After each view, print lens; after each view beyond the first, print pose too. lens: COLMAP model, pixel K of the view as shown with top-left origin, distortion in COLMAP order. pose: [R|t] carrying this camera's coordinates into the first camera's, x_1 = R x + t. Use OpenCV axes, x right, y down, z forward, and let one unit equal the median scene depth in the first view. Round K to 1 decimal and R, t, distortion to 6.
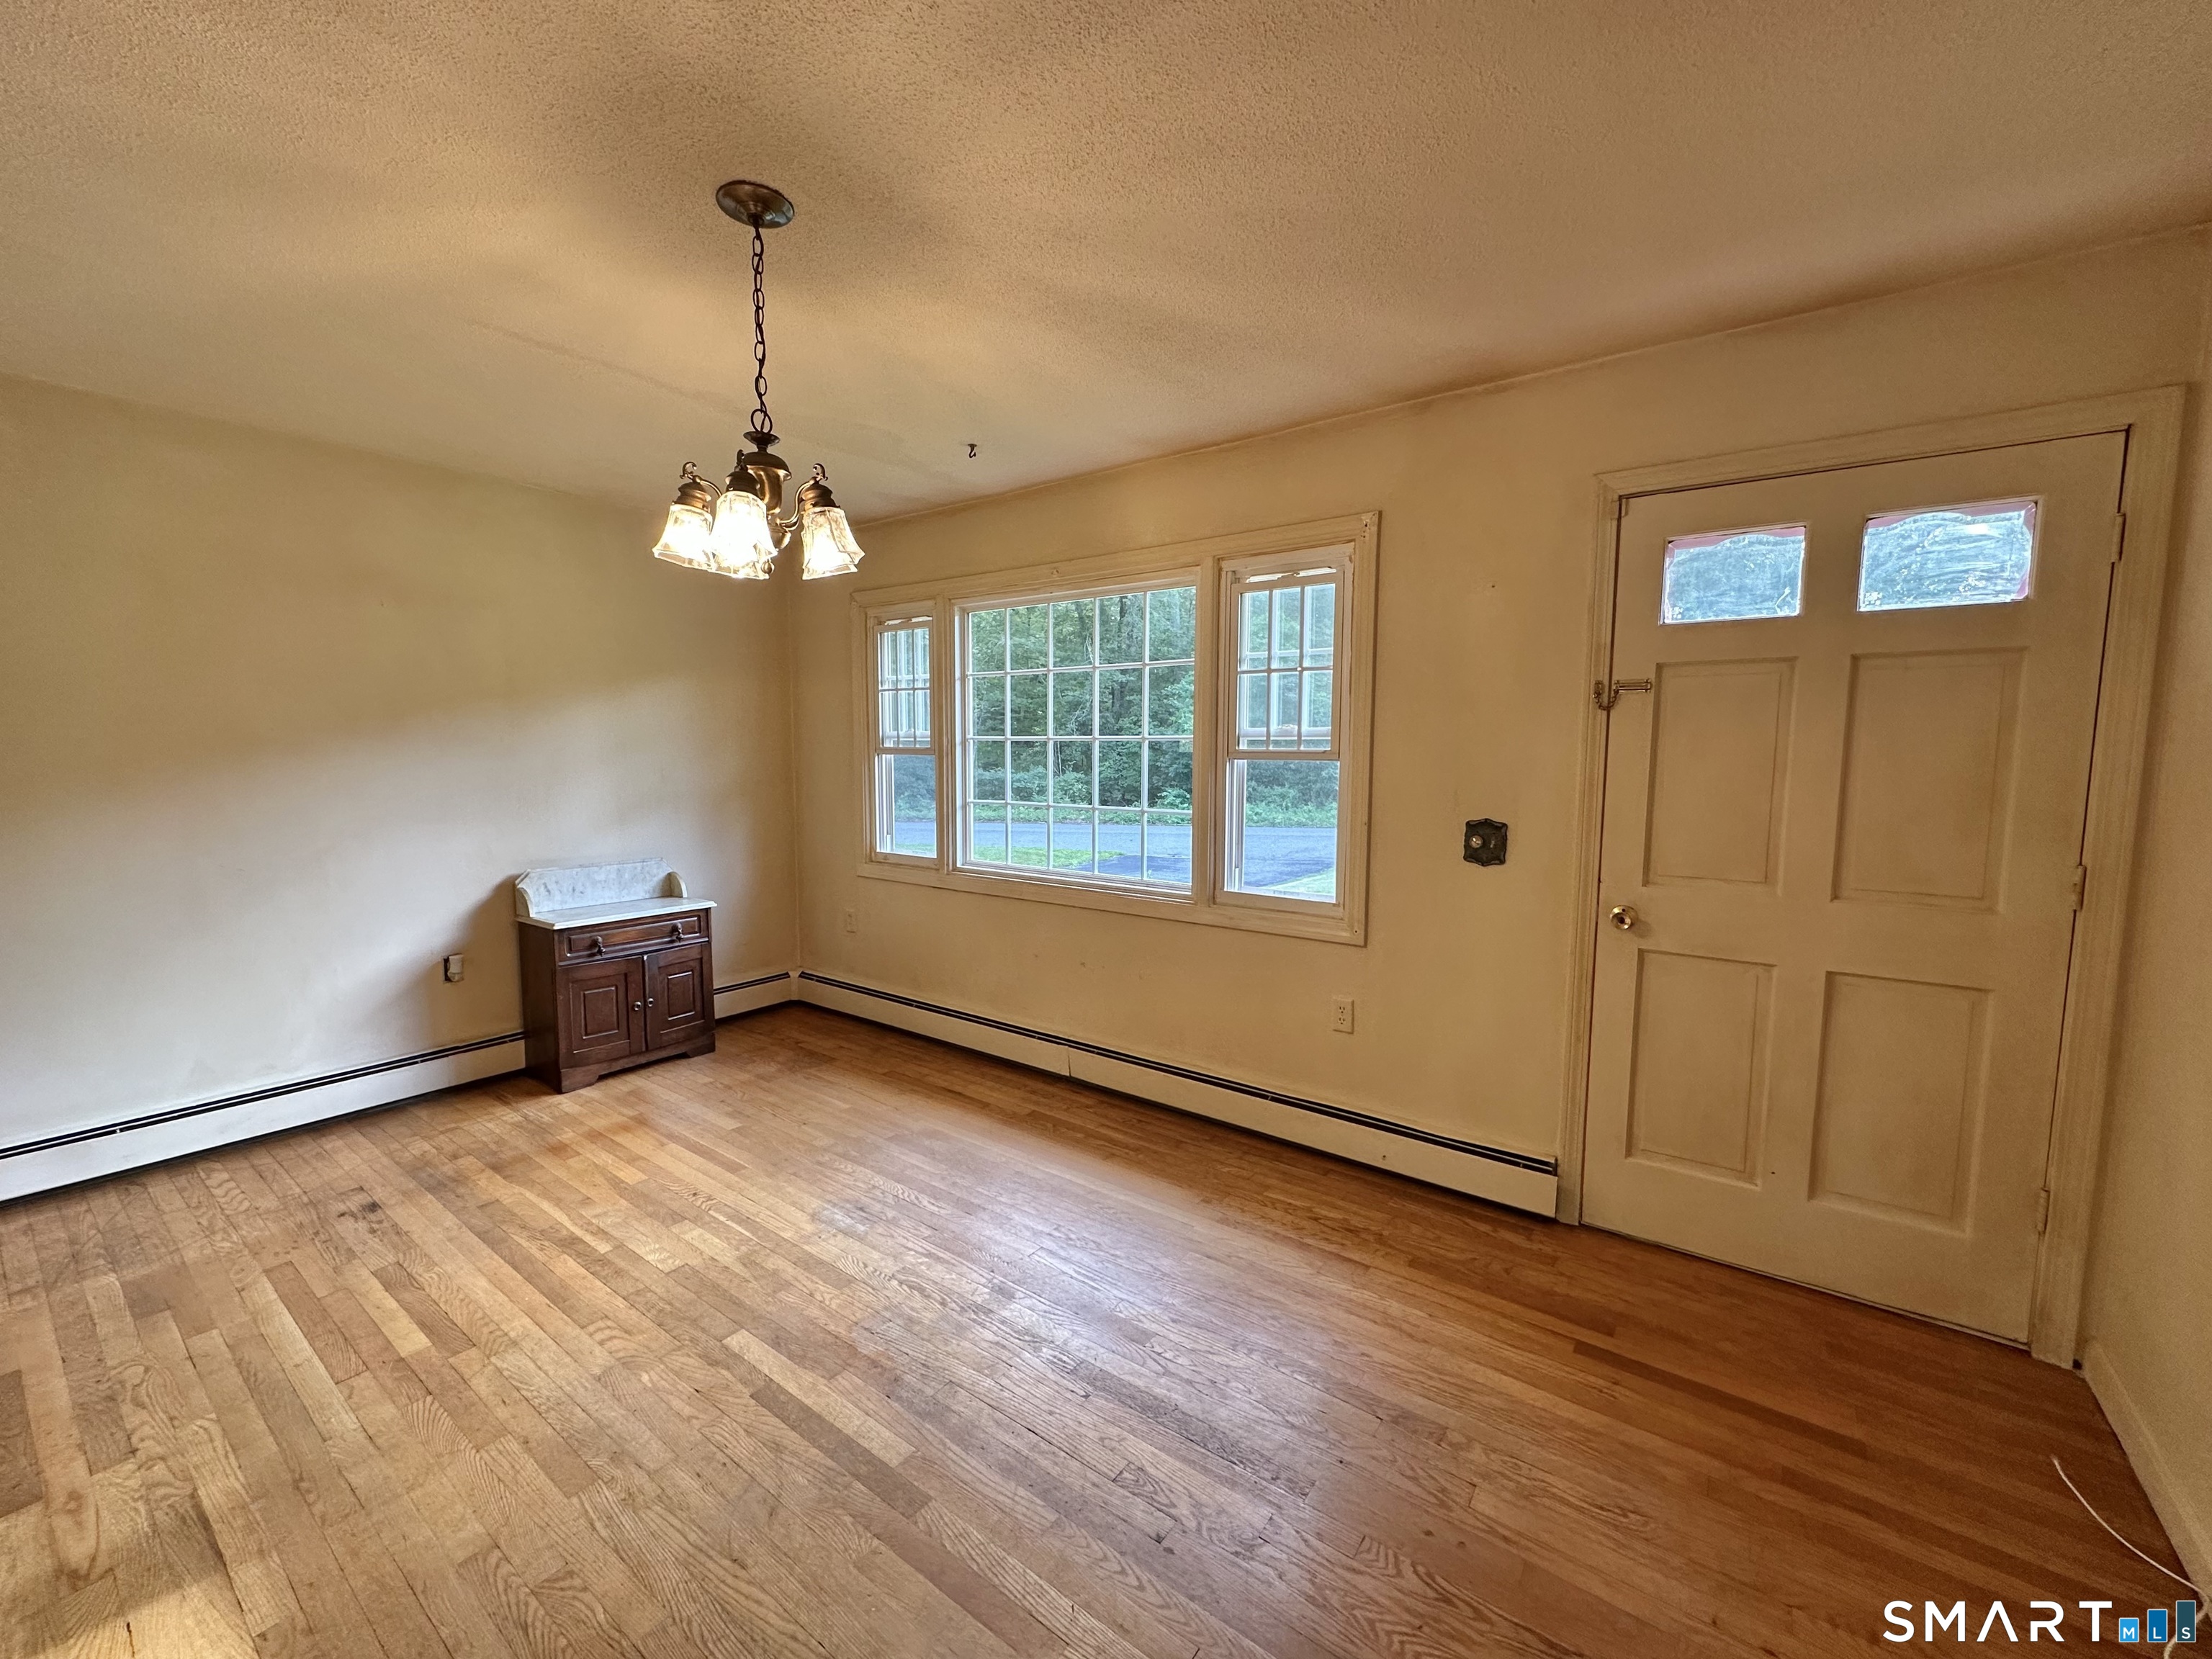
lens RADIAL K [[878.5, 0, 1063.9], [0, 878.5, 836.2], [0, 0, 1]] dist [-0.003327, 0.000343]
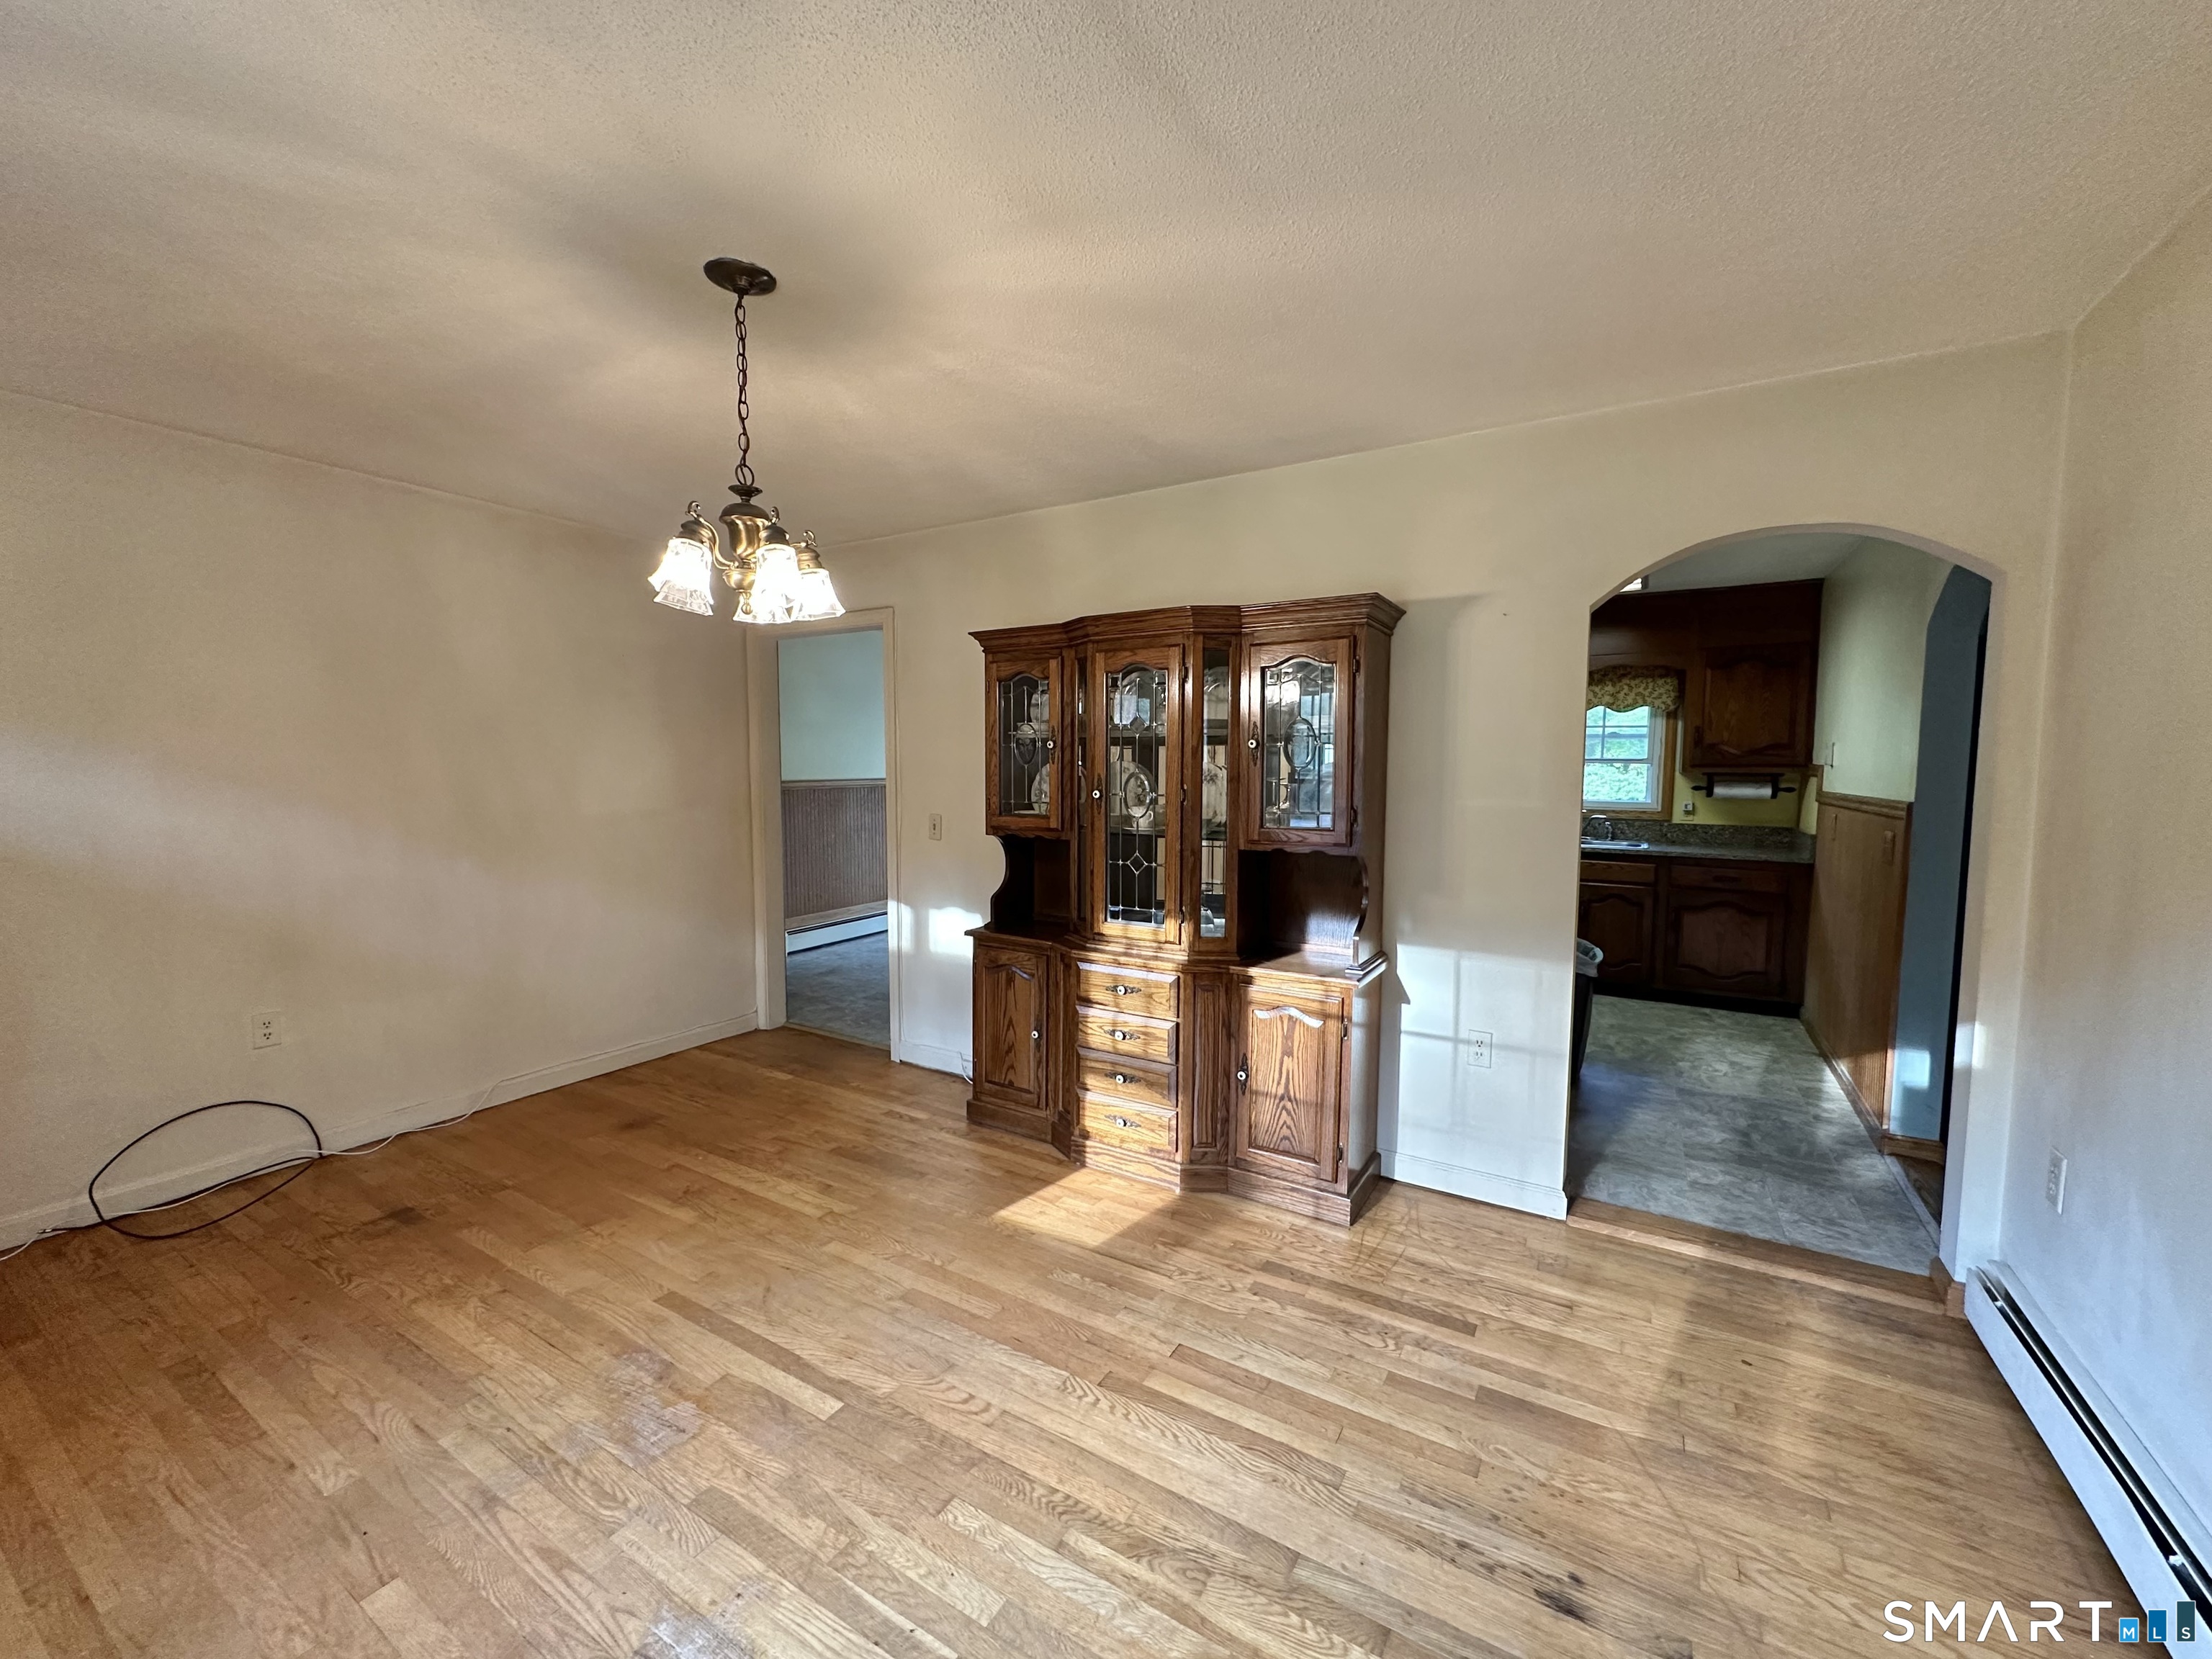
lens RADIAL K [[878.5, 0, 1096.3], [0, 878.5, 839.0], [0, 0, 1]] dist [-0.003327, 0.000343]
pose [[-0.992028, -0.004202, -0.125948, -0.504386], [-0.027043, 0.983258, 0.180203, -0.193799], [0.123082, 0.182172, -0.975533, 1.733005]]
